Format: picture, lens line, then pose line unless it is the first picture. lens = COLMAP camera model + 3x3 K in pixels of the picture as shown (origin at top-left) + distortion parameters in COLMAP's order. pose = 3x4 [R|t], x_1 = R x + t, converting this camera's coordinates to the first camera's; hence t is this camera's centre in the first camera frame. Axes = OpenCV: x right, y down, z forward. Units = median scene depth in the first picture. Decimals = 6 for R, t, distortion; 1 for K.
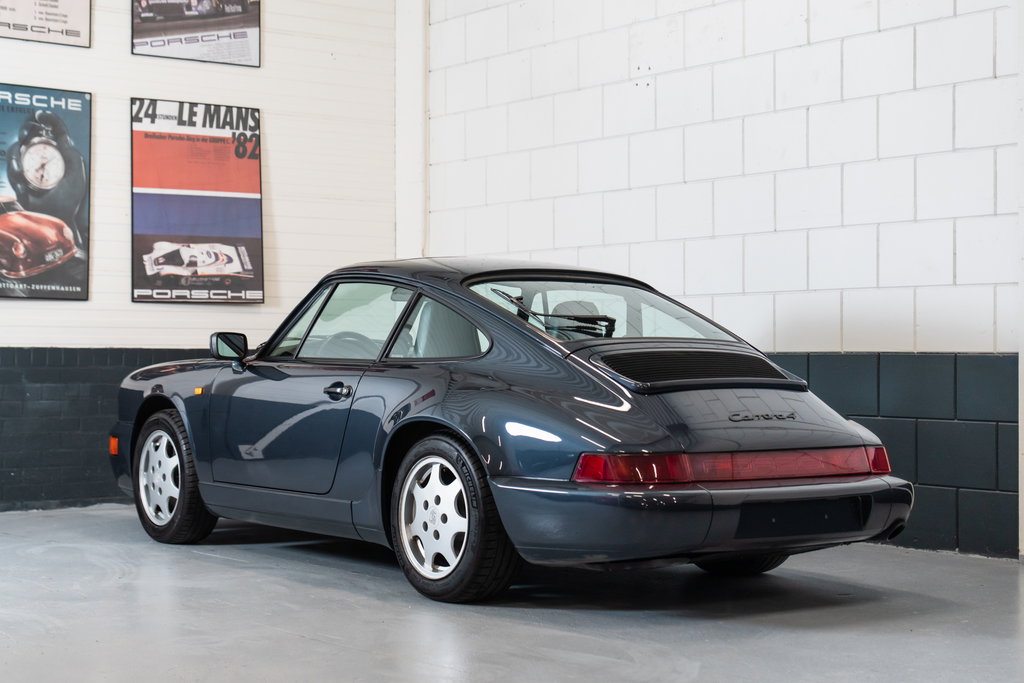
lens RADIAL K [[1688.0, 0, 512.8], [0, 1688.0, 341.3], [0, 0, 1]] dist [-0.006585, 0.000000]
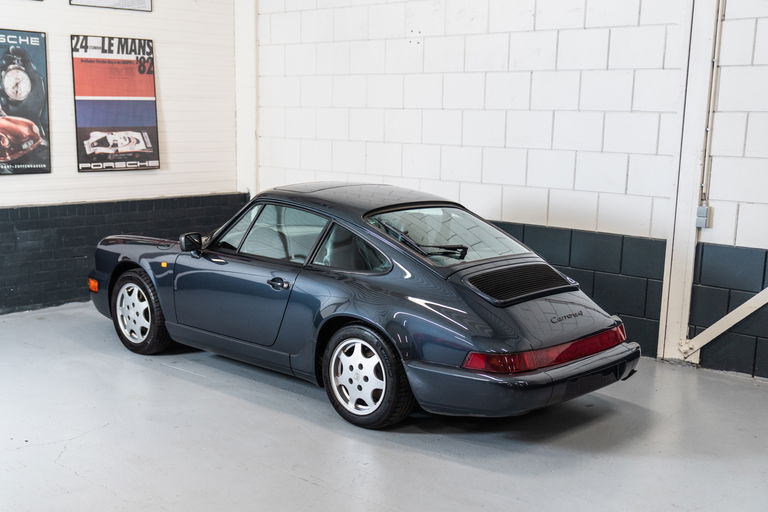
lens RADIAL K [[943.8, 0, 365.9], [0, 943.8, 311.6], [0, 0, 1]] dist [-0.006602, 0.000000]
pose [[0.985898, -0.020300, 0.166114, -0.111158], [-0.016001, 0.976633, 0.214317, -0.087409], [-0.166583, -0.213953, 0.962535, 0.095159]]
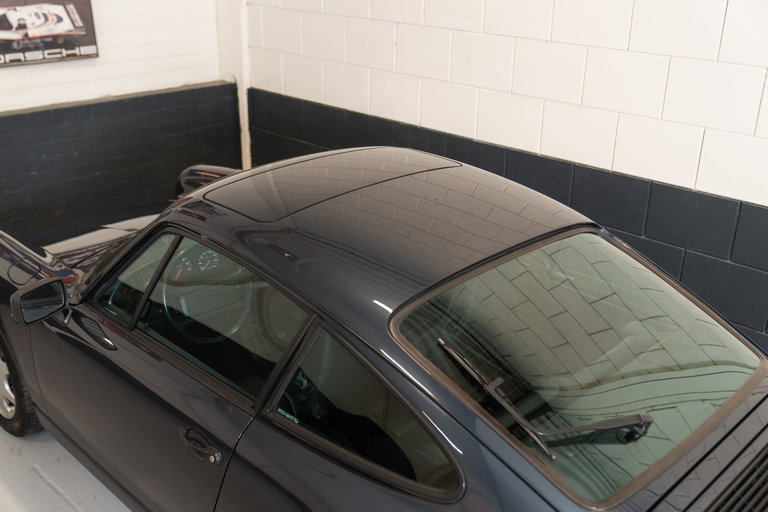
lens RADIAL K [[821.0, 0, 390.8], [0, 821.0, 261.9], [0, 0, 1]] dist [0.010416, 0.000000]
pose [[0.987622, -0.043391, 0.150730, -0.048353], [-0.019059, 0.920657, 0.389908, -0.116653], [-0.155689, -0.387954, 0.908434, 0.452536]]
